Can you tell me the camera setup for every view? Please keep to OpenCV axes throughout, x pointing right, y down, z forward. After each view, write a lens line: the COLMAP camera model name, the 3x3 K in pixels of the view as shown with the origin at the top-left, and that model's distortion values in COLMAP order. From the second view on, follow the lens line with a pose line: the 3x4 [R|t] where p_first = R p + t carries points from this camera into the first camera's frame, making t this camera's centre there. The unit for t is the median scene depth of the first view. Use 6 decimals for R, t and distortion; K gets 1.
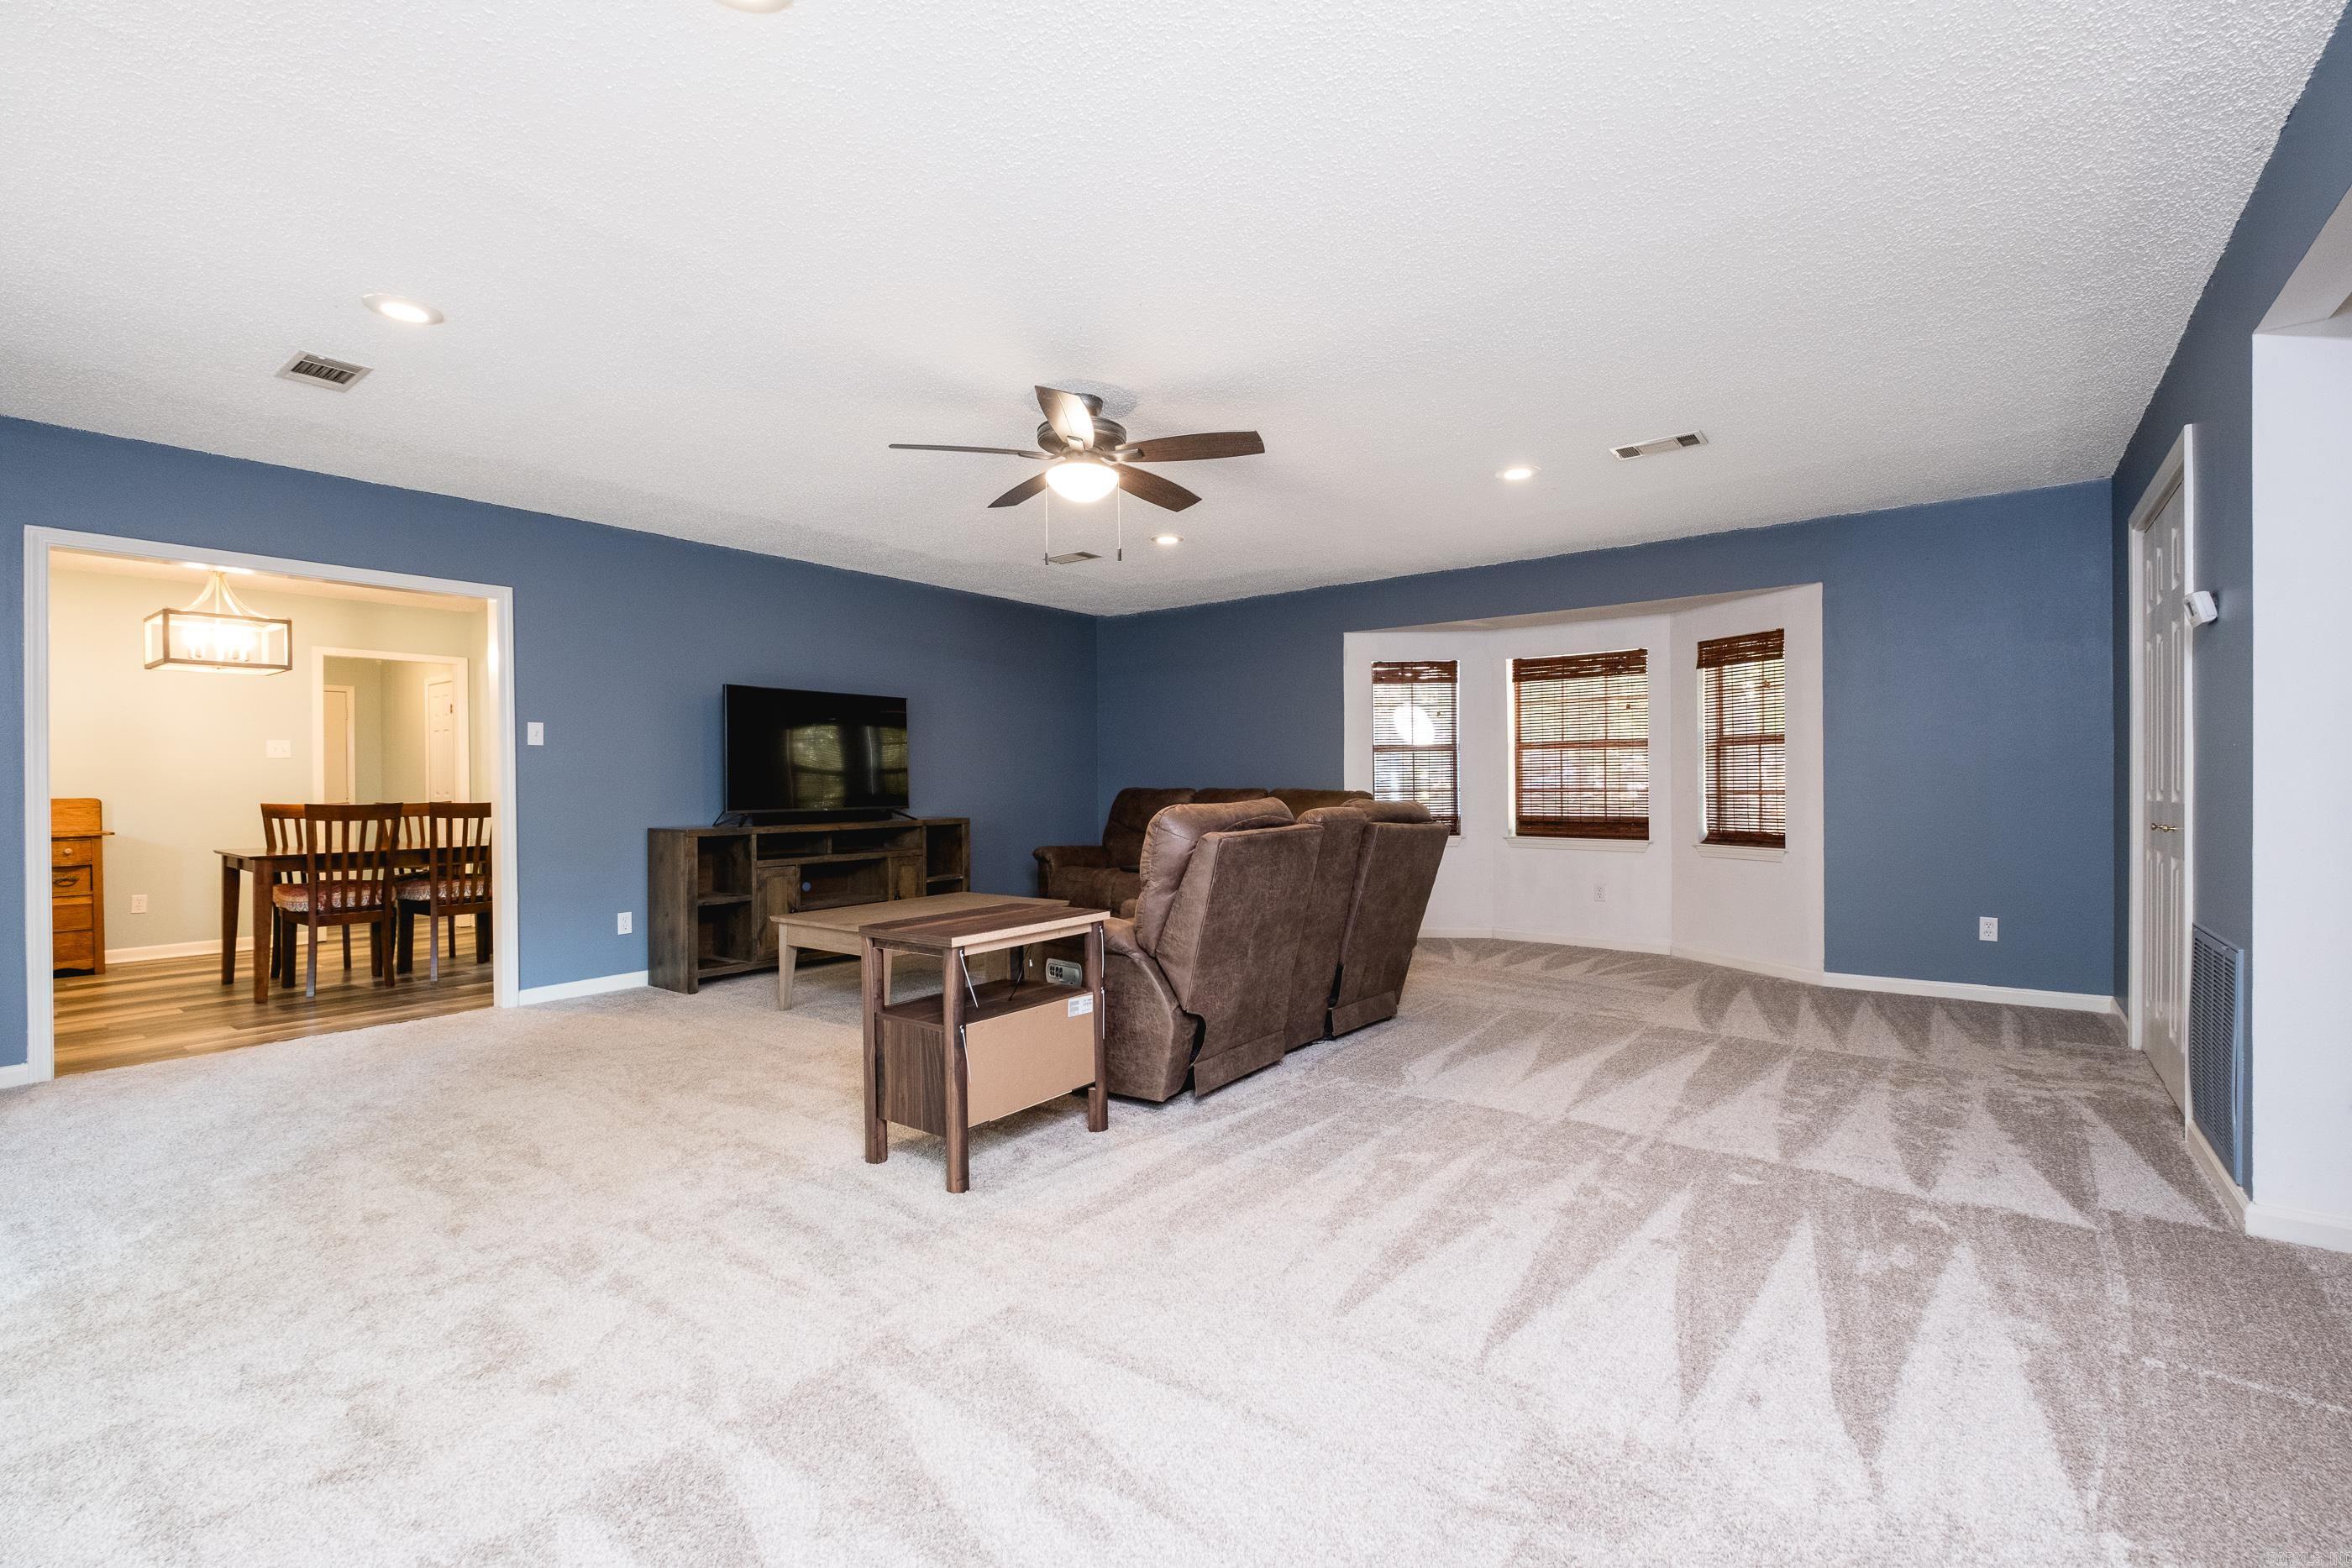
lens RADIAL K [[1023.1, 0, 1182.2], [0, 1023.1, 795.5], [0, 0, 1]] dist [-0.001695, -0.000353]
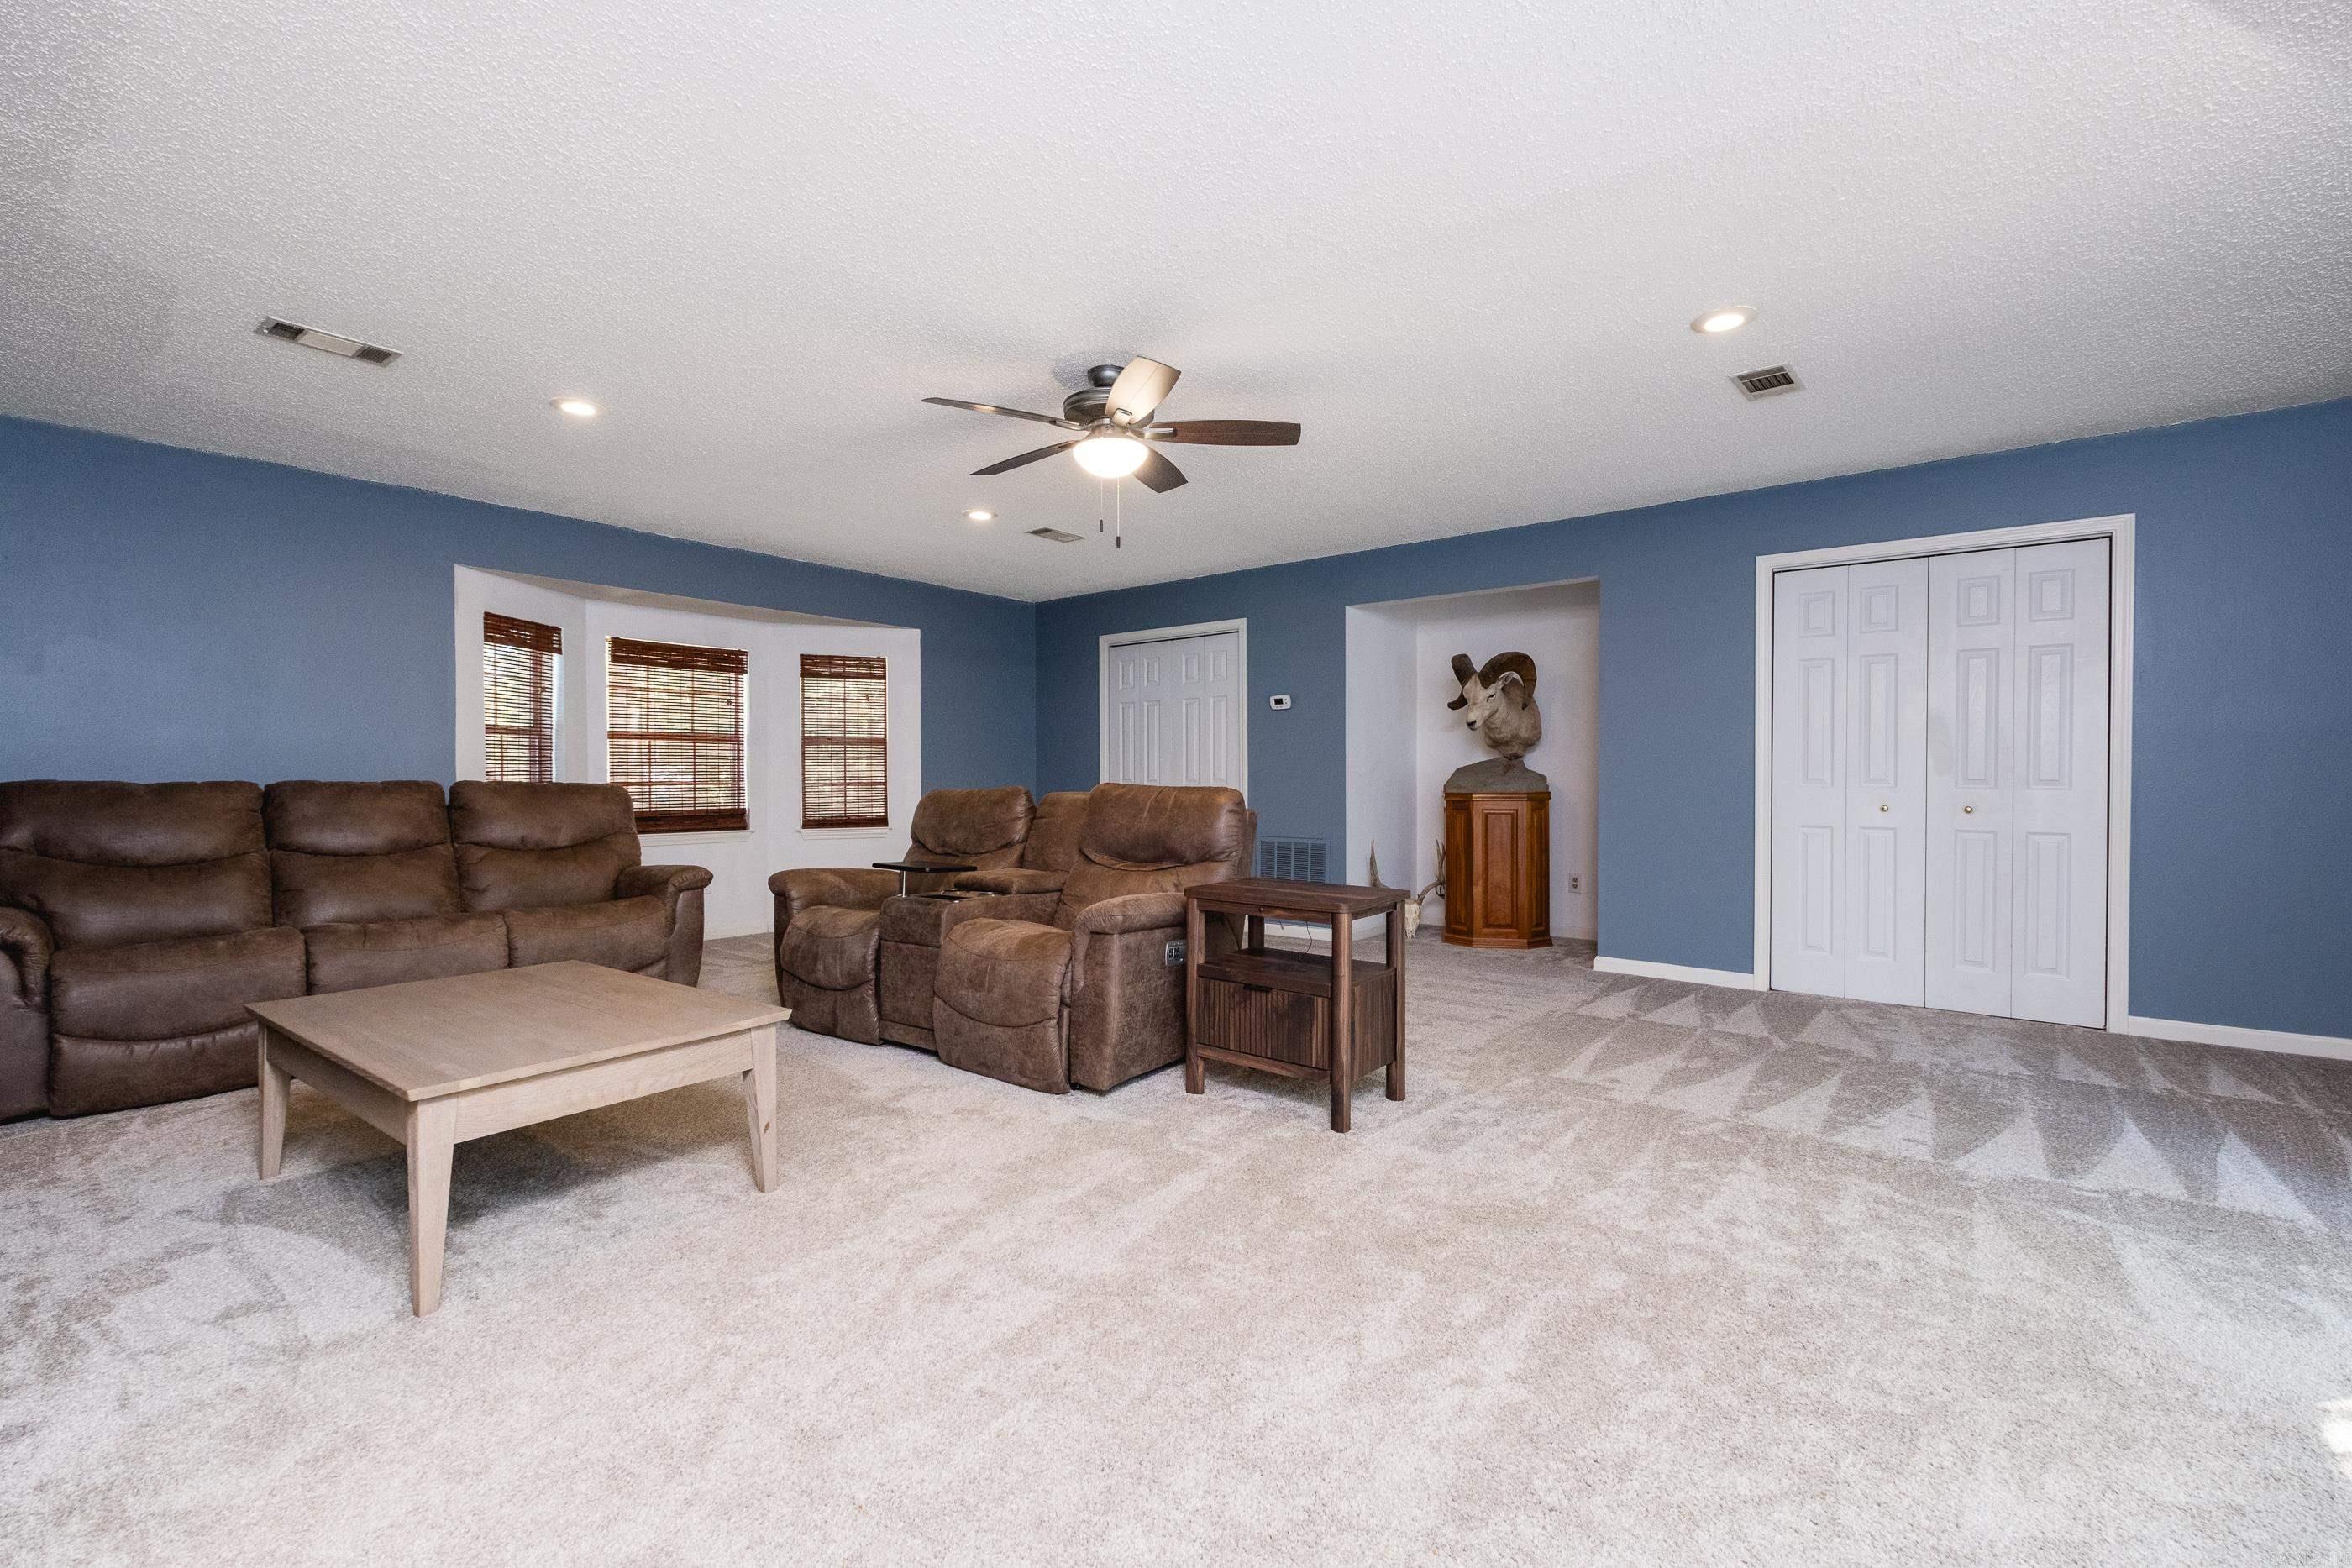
lens RADIAL K [[1063.7, 0, 1179.4], [0, 1063.7, 778.0], [0, 0, 1]] dist [-0.001366, -0.000320]
pose [[0.012381, -0.000811, 0.999923, -1.110443], [0.020642, 0.999787, 0.000555, -0.007360], [-0.999710, 0.020634, 0.012395, 0.907930]]
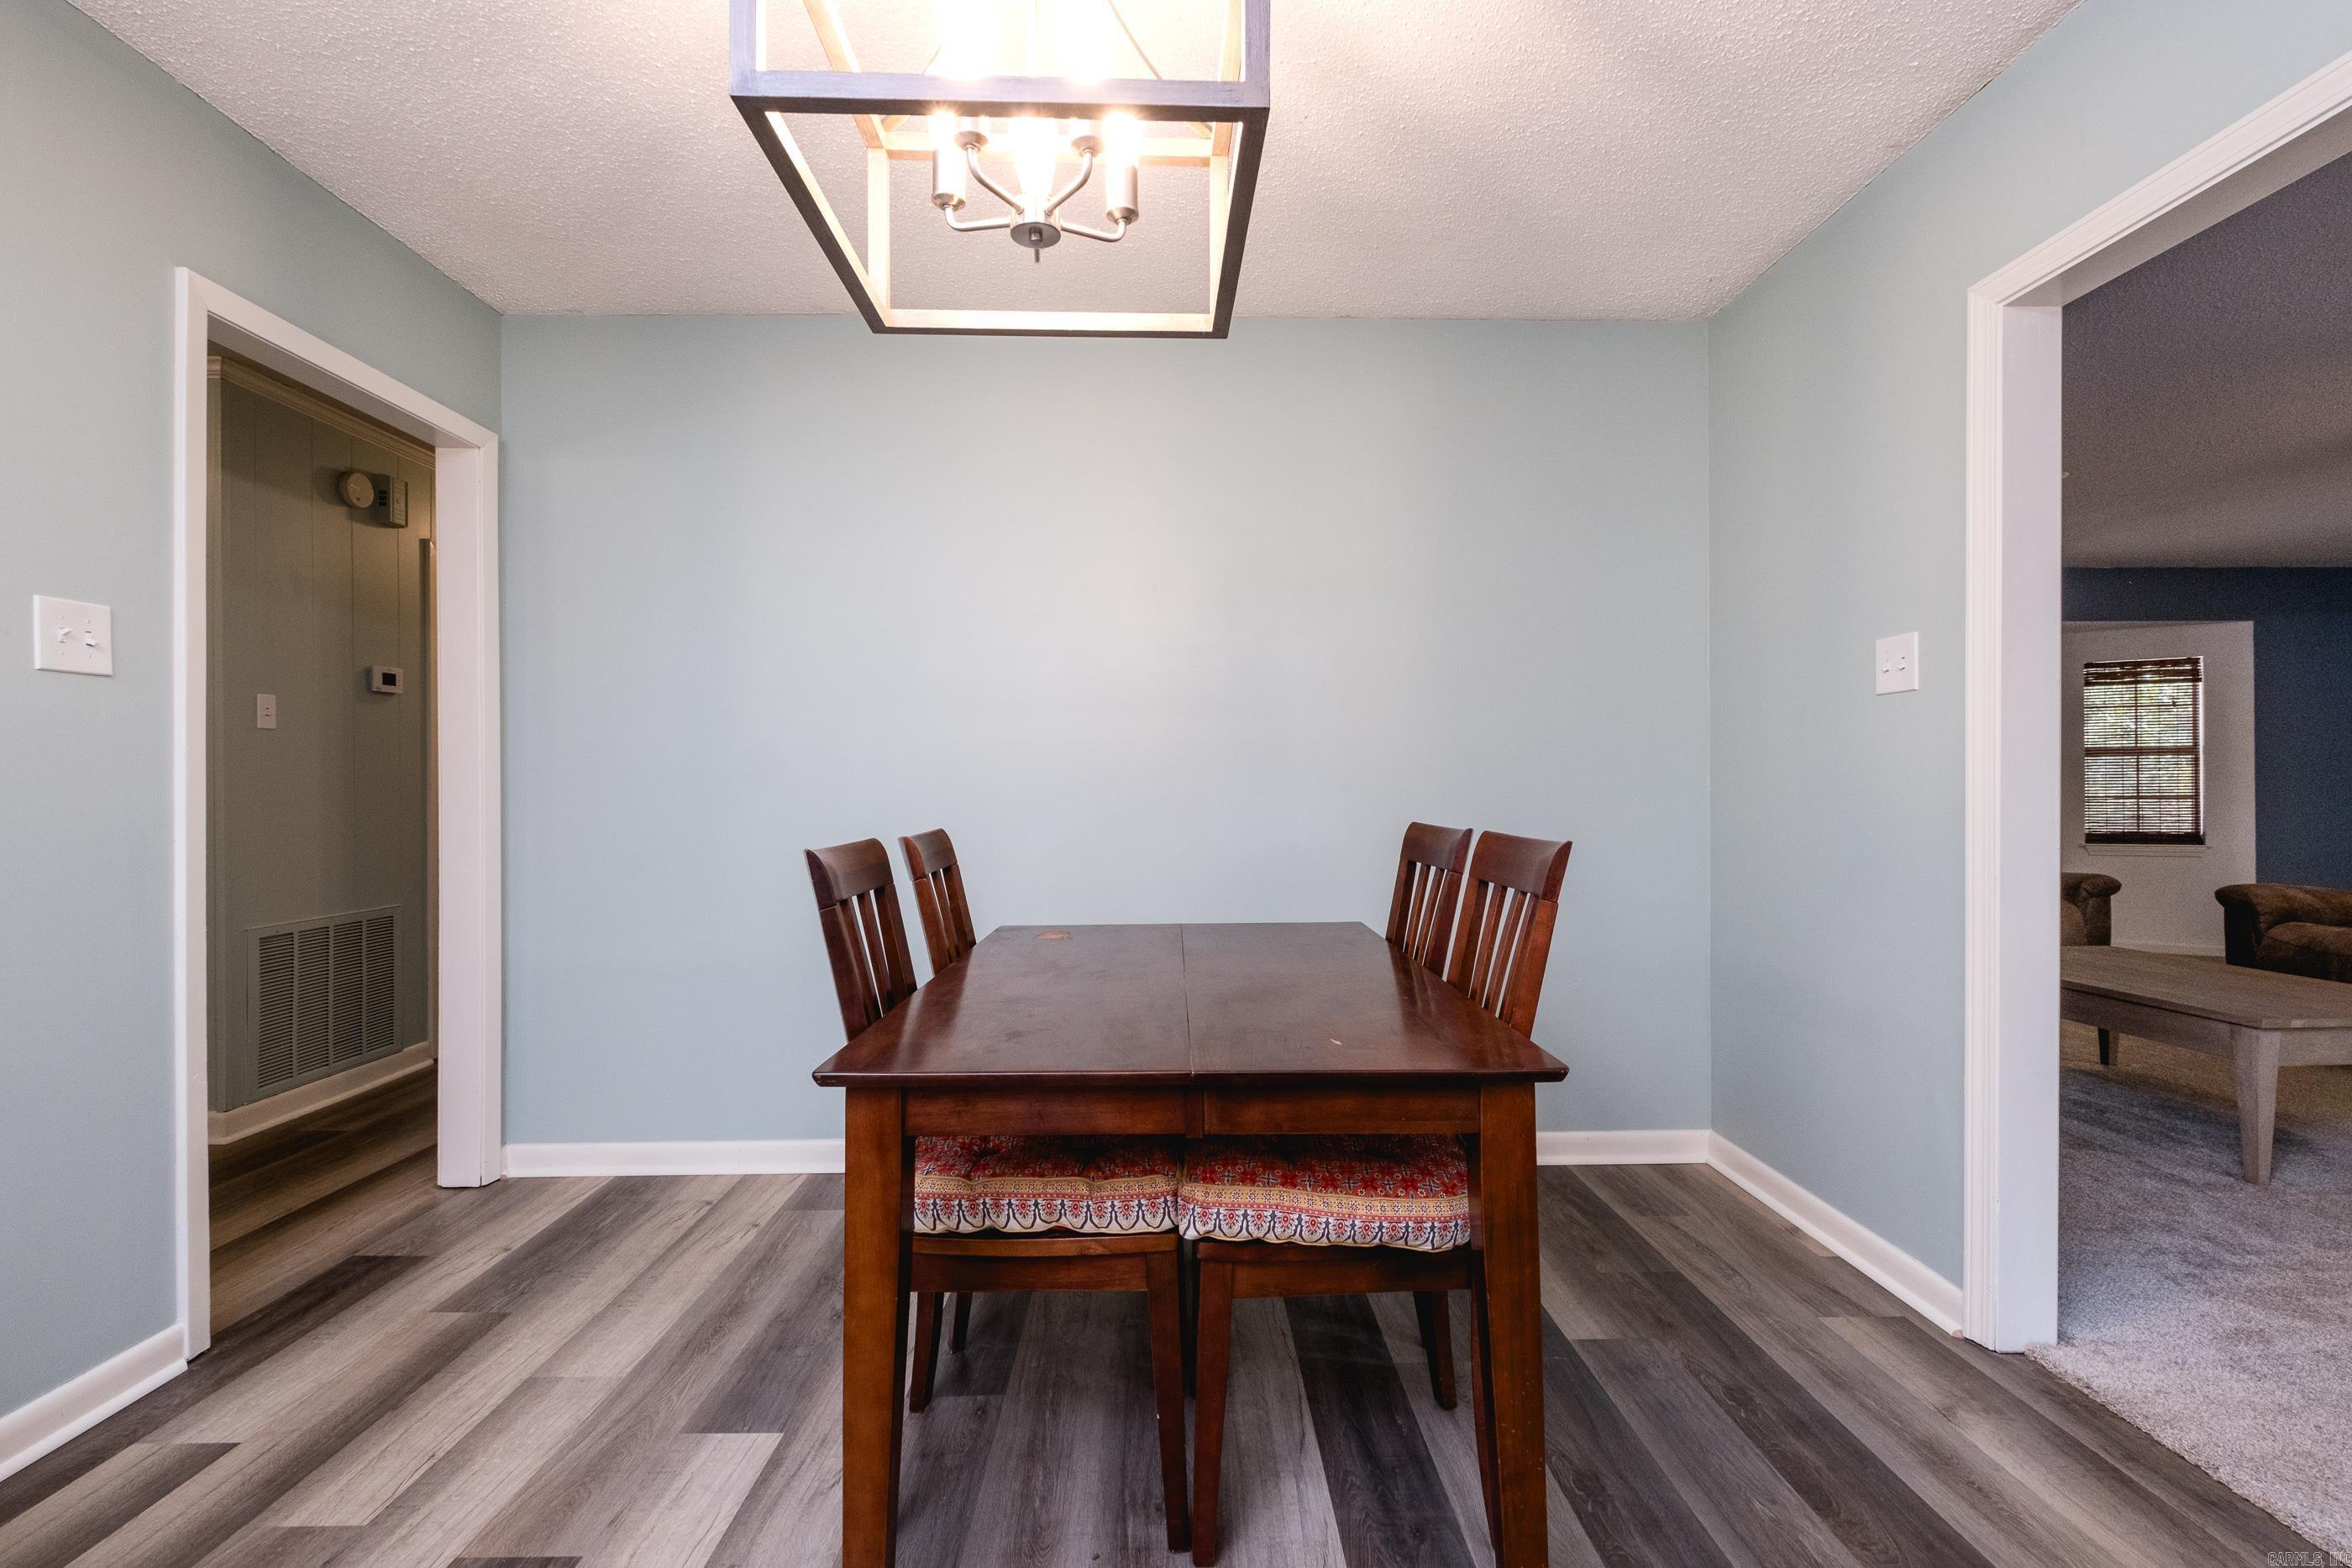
lens RADIAL K [[1063.7, 0, 1179.4], [0, 1063.7, 778.0], [0, 0, 1]] dist [-0.001366, -0.000320]
pose [[0.783001, 0.008887, 0.621957, -1.532497], [0.003399, 0.999822, -0.018565, -0.012149], [-0.622011, 0.016650, 0.782831, 1.144132]]
